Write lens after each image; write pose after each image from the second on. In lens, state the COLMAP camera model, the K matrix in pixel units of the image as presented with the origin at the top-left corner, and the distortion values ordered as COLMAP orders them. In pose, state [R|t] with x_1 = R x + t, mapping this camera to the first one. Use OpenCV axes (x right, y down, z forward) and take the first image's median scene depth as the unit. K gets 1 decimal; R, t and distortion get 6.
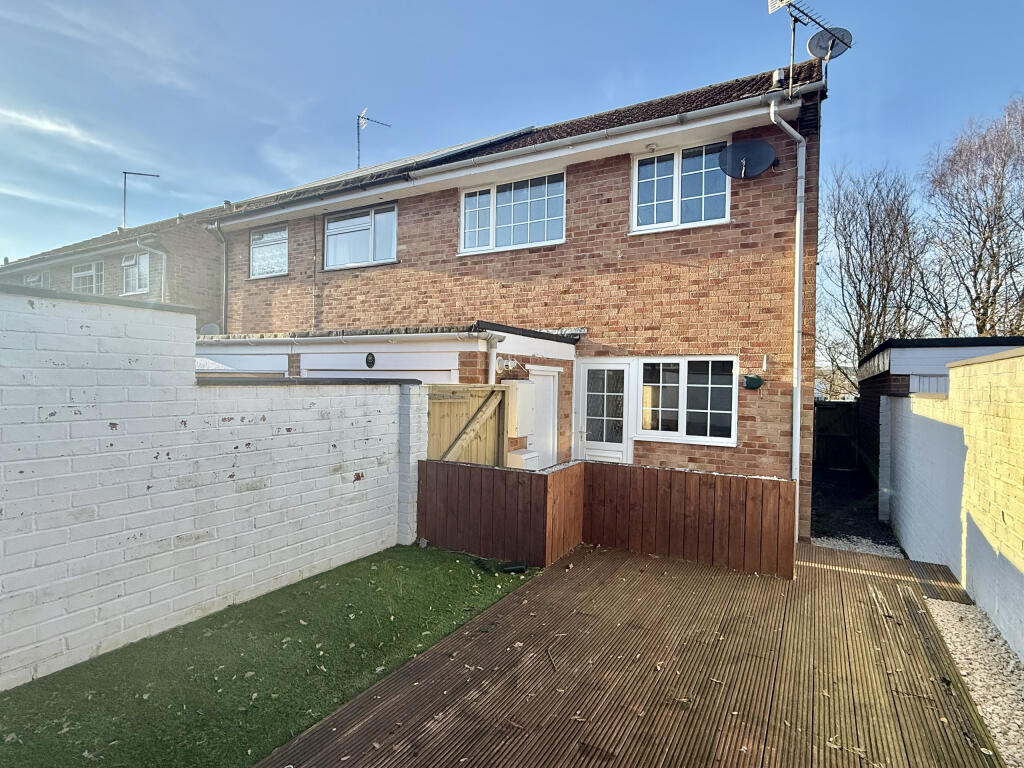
lens RADIAL K [[533.0, 0, 509.5], [0, 533.0, 383.7], [0, 0, 1]] dist [-0.011513, -0.000278]
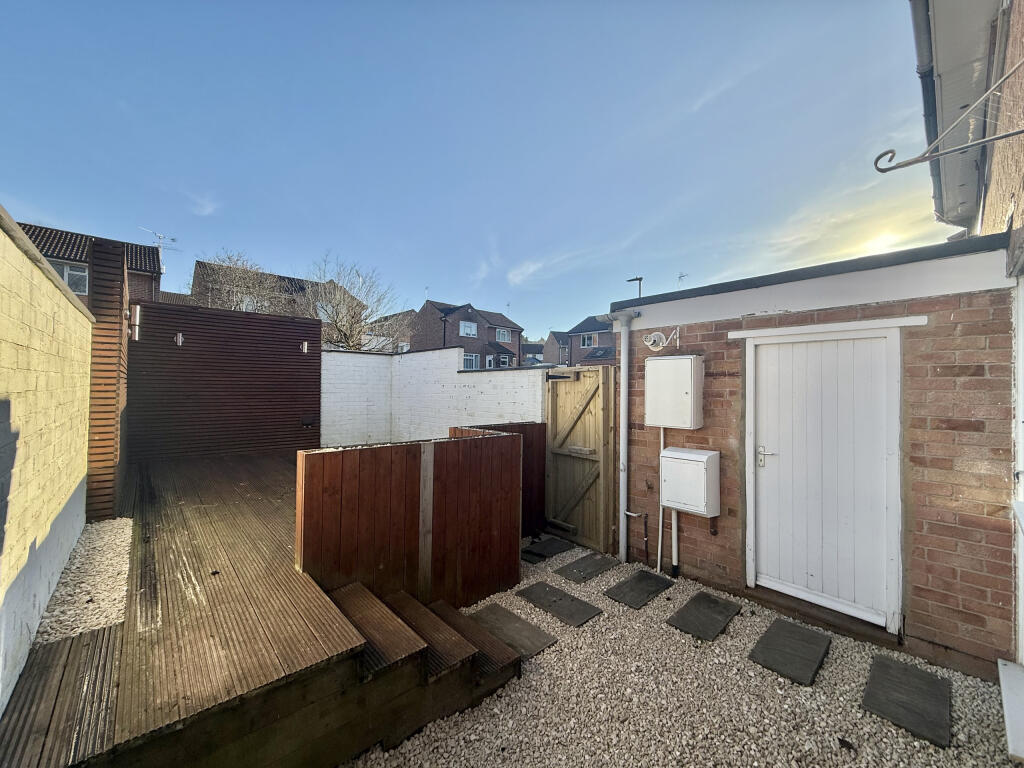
lens RADIAL K [[406.8, 0, 512.0], [0, 406.8, 380.4], [0, 0, 1]] dist [-0.003767, 0.001664]
pose [[-0.304573, -0.037540, -0.951749, 1.325713], [-0.019040, 0.999263, -0.033321, 0.106031], [0.952299, 0.007973, -0.305064, 1.903928]]
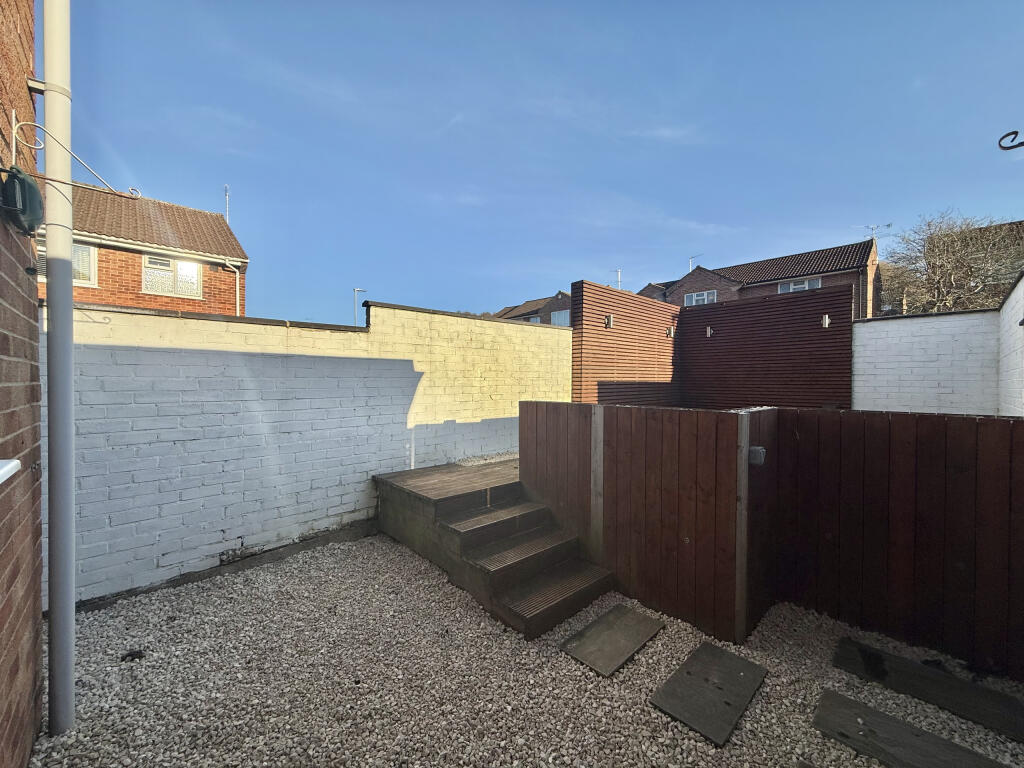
lens RADIAL K [[406.8, 0, 509.2], [0, 406.8, 380.8], [0, 0, 1]] dist [-0.003767, 0.001664]
pose [[-0.954501, -0.020290, 0.297518, 0.378067], [-0.018488, 0.999790, 0.008869, 0.162456], [-0.297635, 0.002965, -0.954675, 2.411811]]
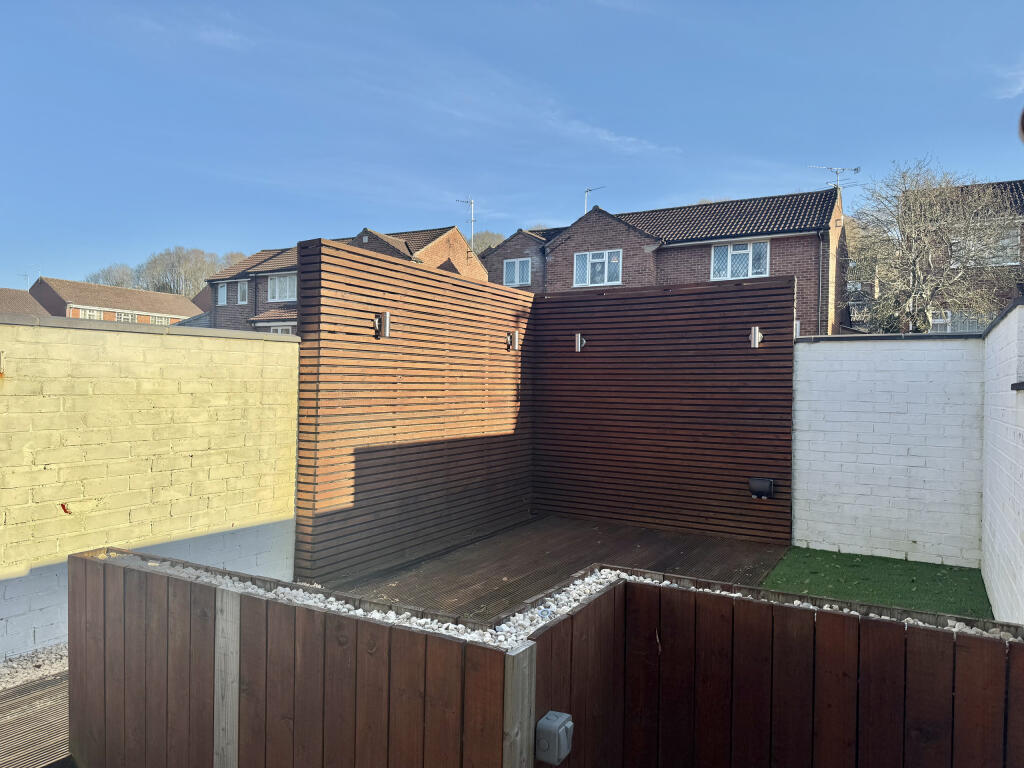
lens RADIAL K [[718.3, 0, 508.6], [0, 718.3, 381.4], [0, 0, 1]] dist [0.036504, -0.042948]
pose [[-0.999505, -0.031460, 0.001001, 0.198971], [-0.031462, 0.999500, -0.003044, 0.017727], [-0.000904, -0.003074, -0.999995, 2.117337]]
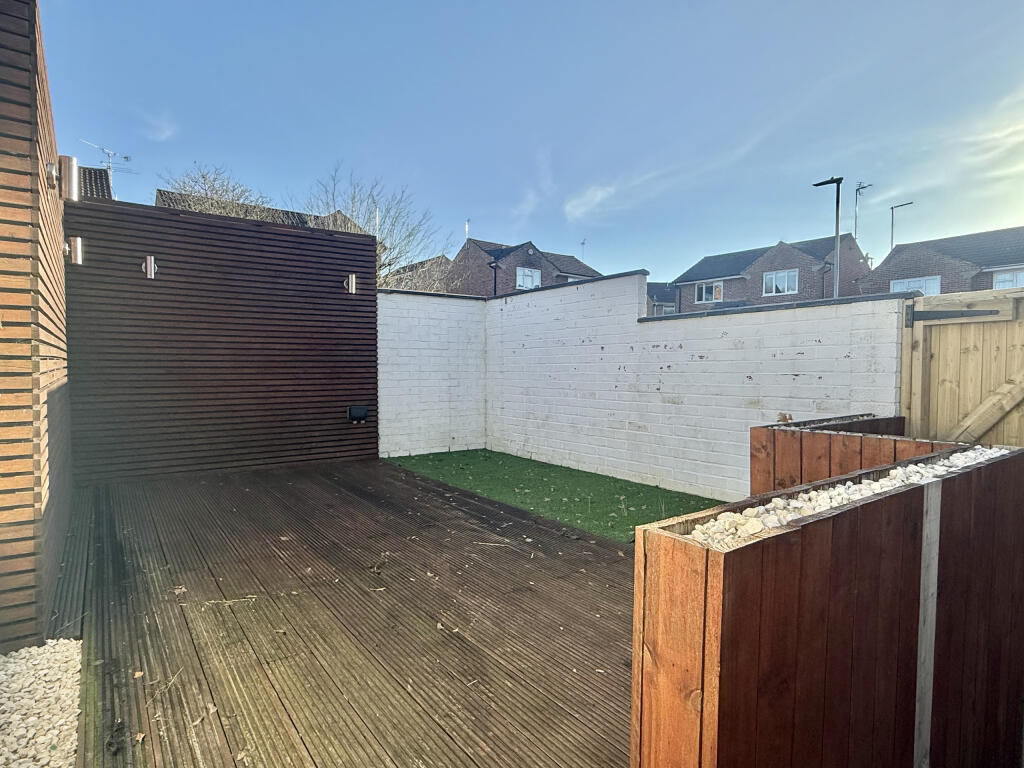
lens RADIAL K [[564.1, 0, 511.3], [0, 564.1, 381.6], [0, 0, 1]] dist [-0.000094, 0.003485]
pose [[-0.402044, 0.007176, -0.915592, 0.971825], [-0.012723, 0.999829, 0.013423, 0.149084], [0.915532, 0.017046, -0.401884, 1.301150]]
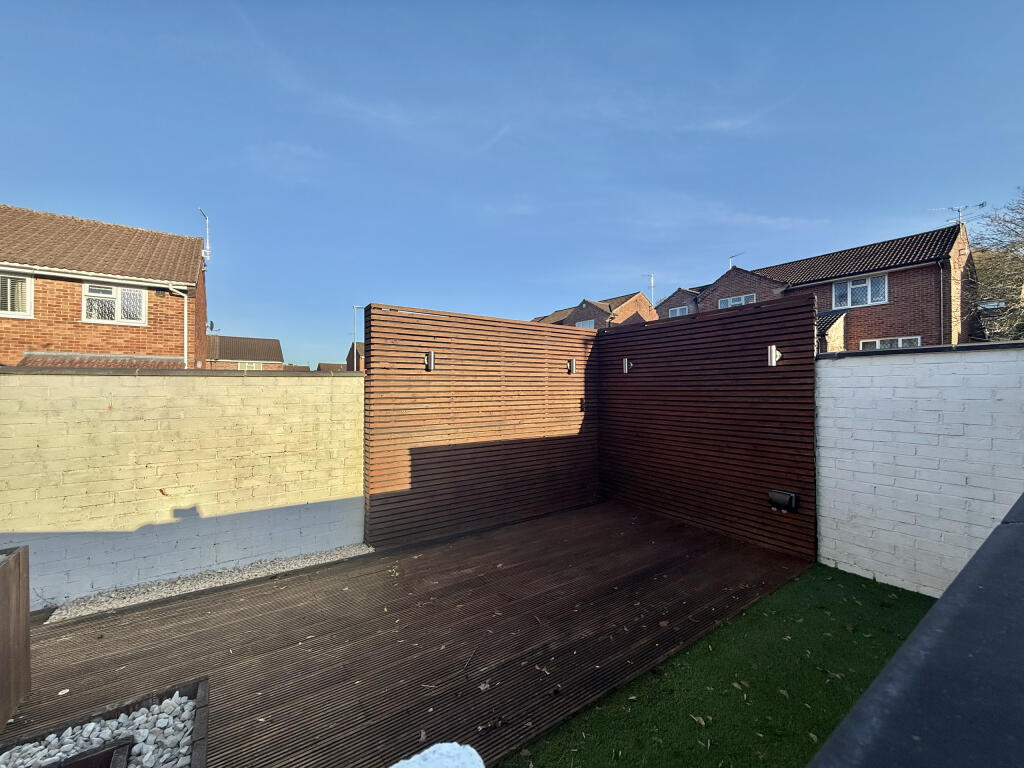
lens RADIAL K [[406.8, 0, 508.6], [0, 406.8, 381.6], [0, 0, 1]] dist [-0.003767, 0.001664]
pose [[-0.903217, -0.009448, 0.429080, -0.298546], [-0.013729, 0.999882, -0.006882, -0.039167], [-0.428965, -0.012107, -0.903240, 1.506173]]
